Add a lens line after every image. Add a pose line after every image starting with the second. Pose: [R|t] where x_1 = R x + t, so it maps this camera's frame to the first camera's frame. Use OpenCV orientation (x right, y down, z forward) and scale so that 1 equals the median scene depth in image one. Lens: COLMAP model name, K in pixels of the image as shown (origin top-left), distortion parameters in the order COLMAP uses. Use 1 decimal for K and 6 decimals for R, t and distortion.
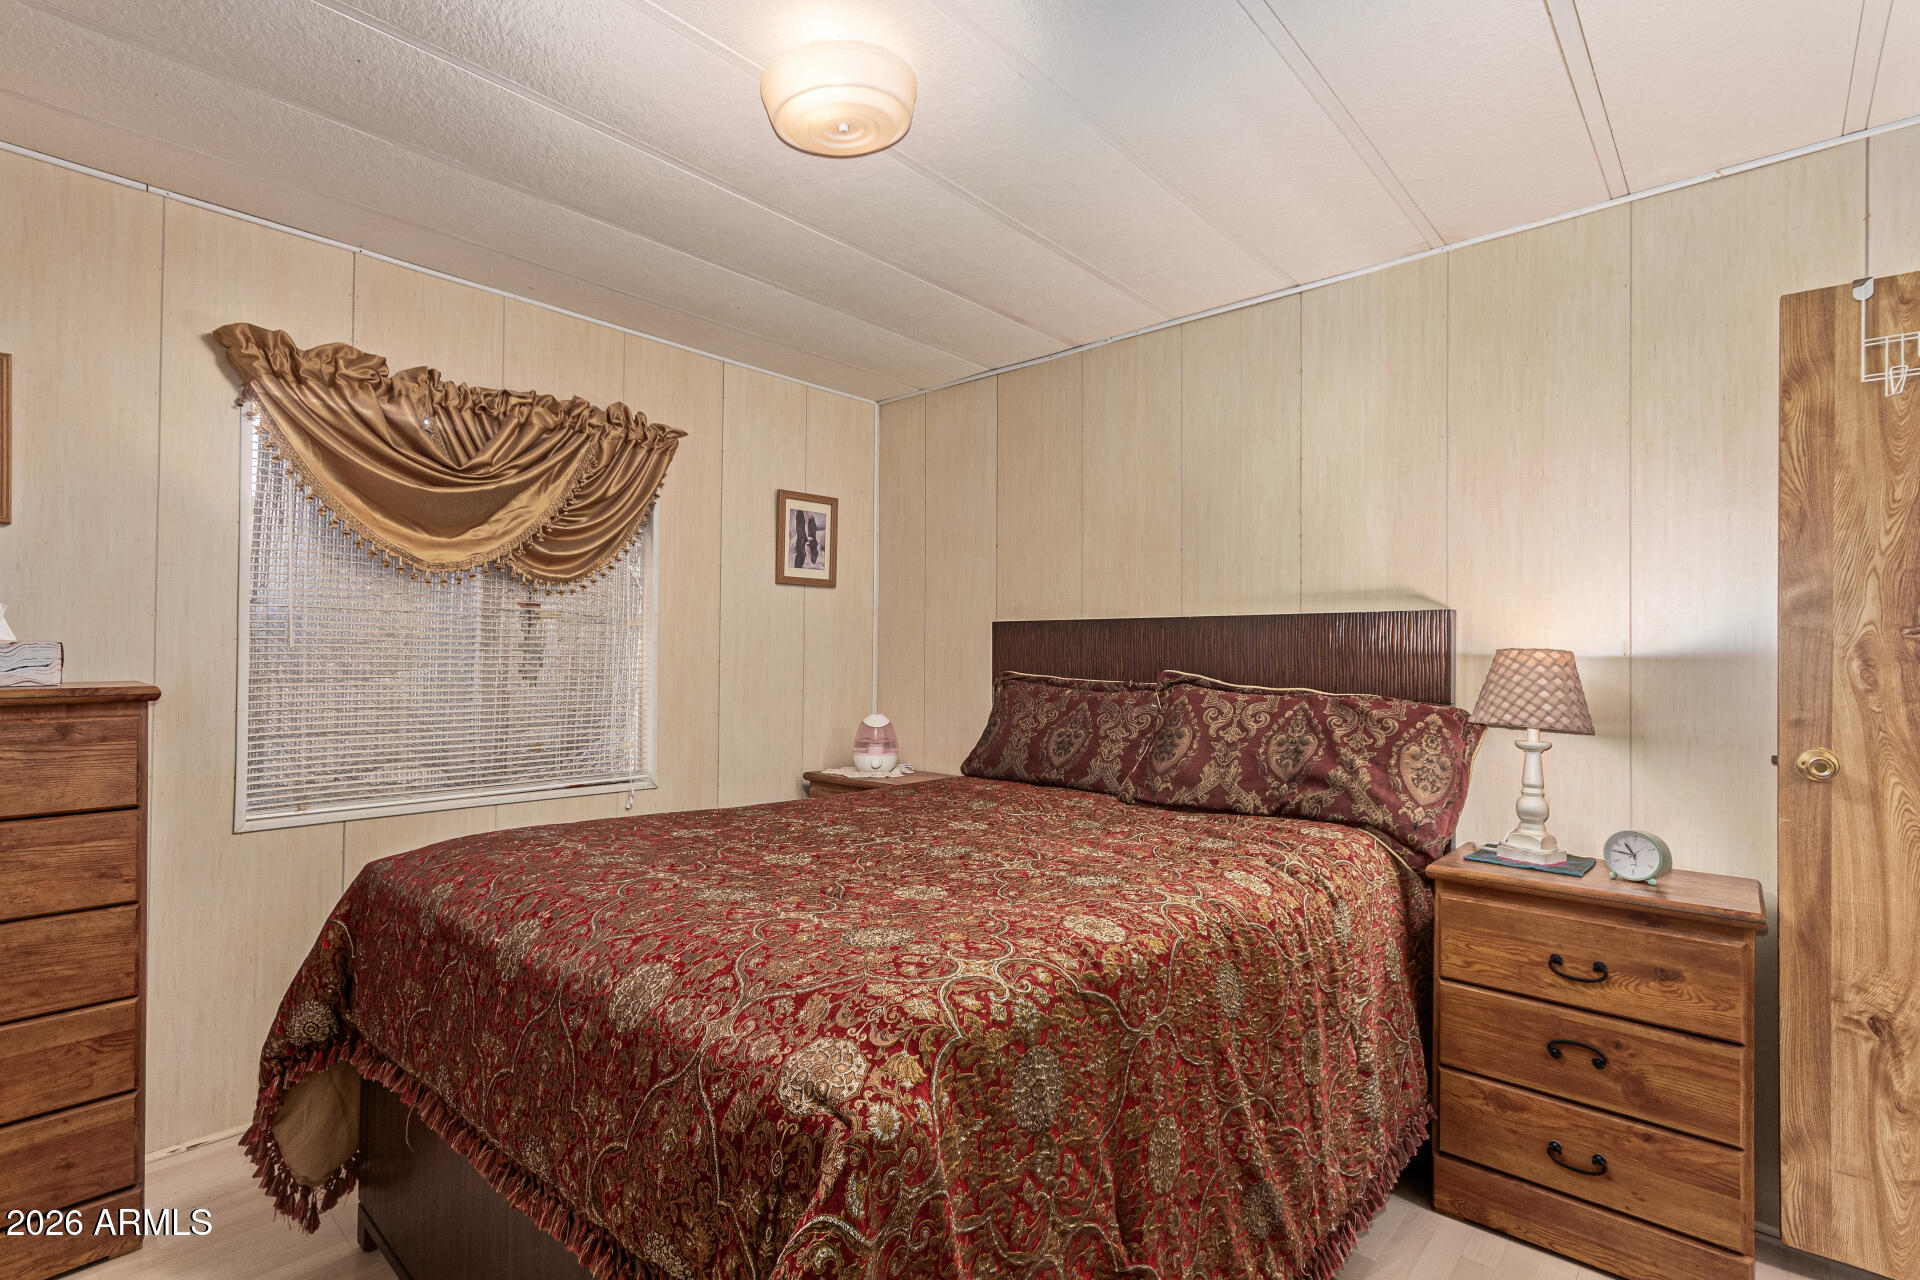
lens RADIAL K [[903.0, 0, 949.7], [0, 903.0, 643.0], [0, 0, 1]] dist [0.002528, 0.000220]
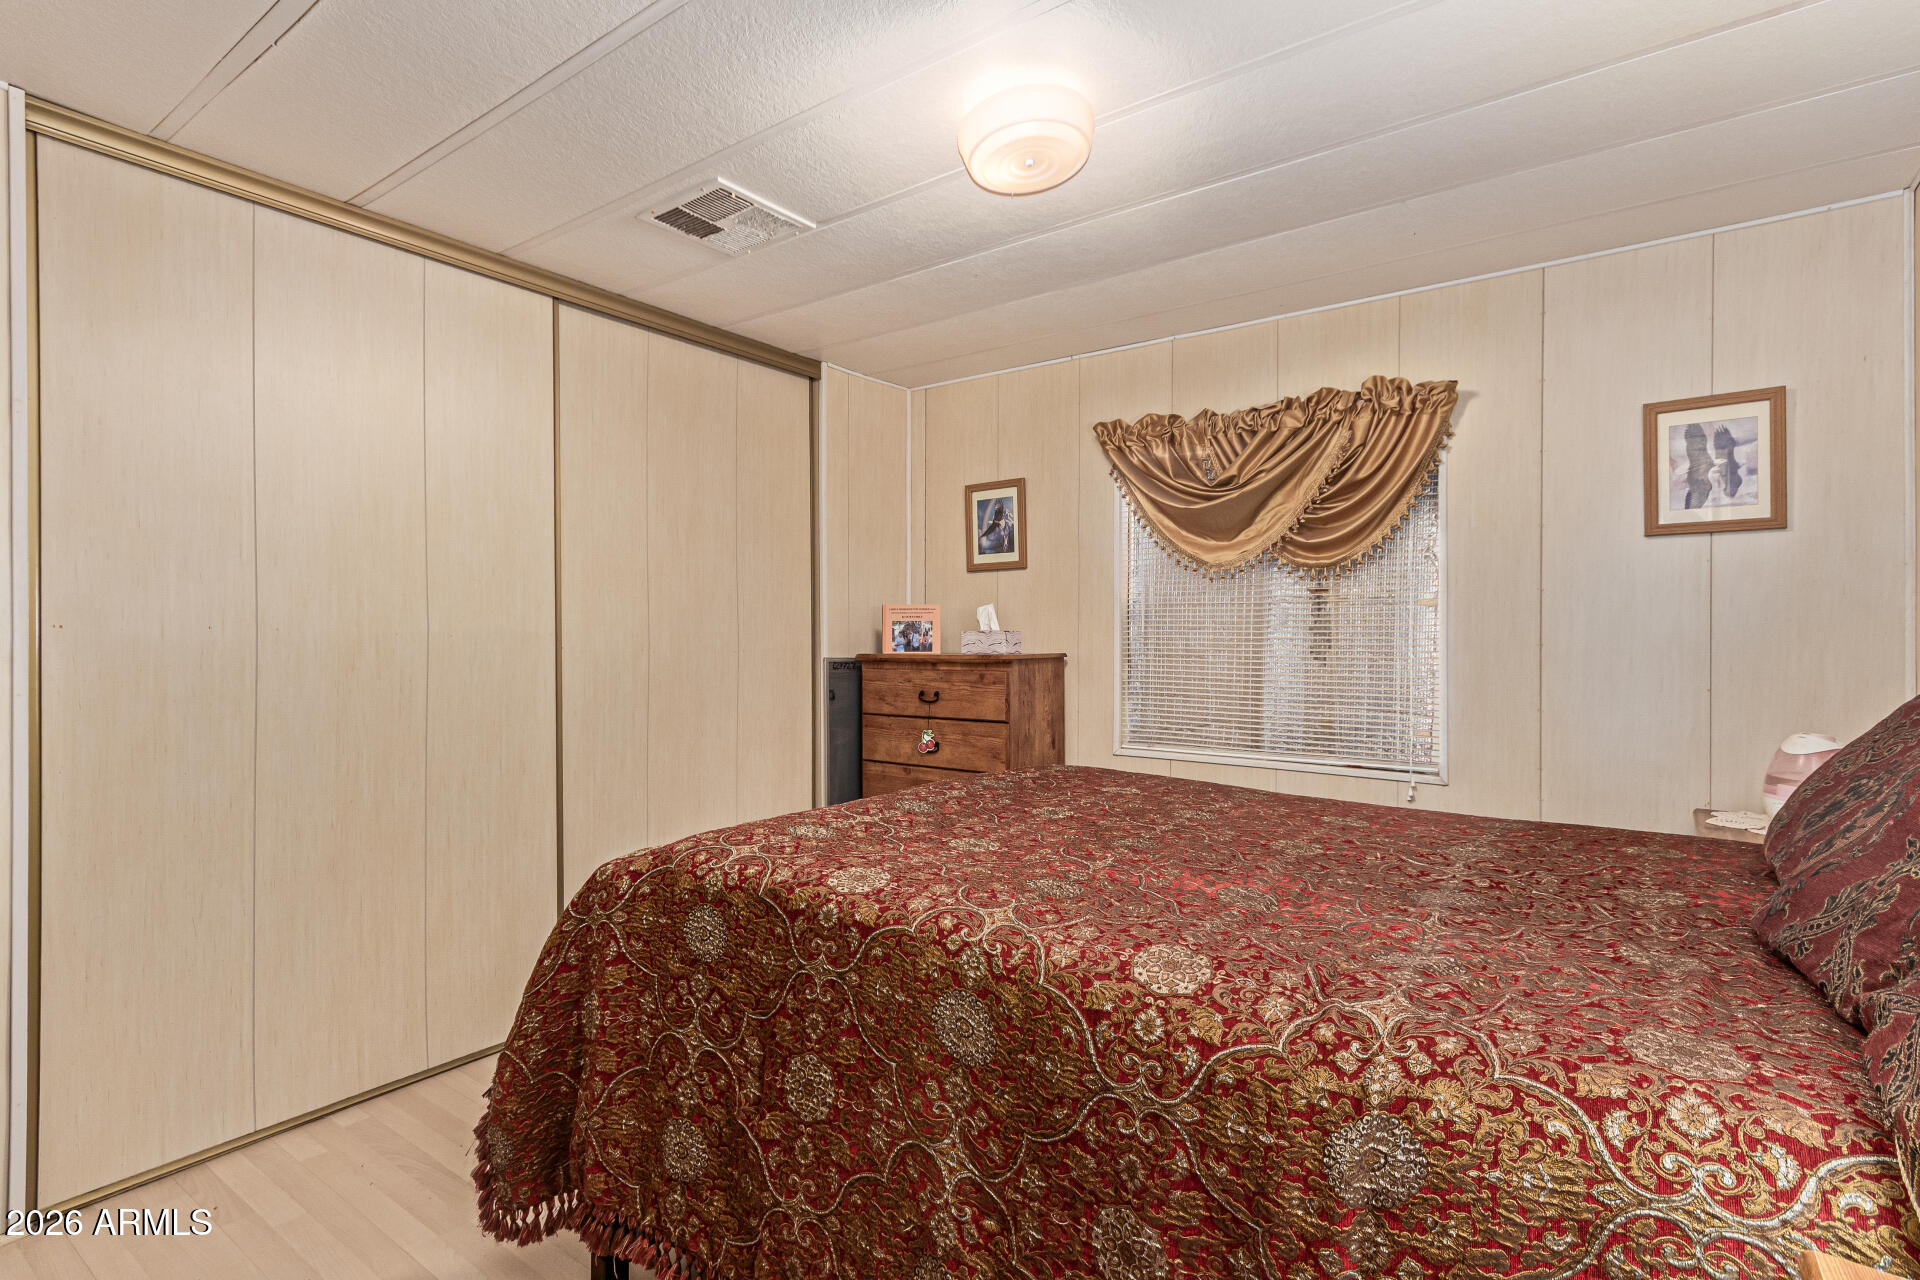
lens RADIAL K [[903.0, 0, 949.7], [0, 903.0, 643.0], [0, 0, 1]] dist [0.002528, 0.000220]
pose [[0.108761, -0.002374, -0.994065, 0.566160], [0.011988, 0.999928, -0.001076, 0.016223], [0.993996, -0.011800, 0.108782, 0.450721]]
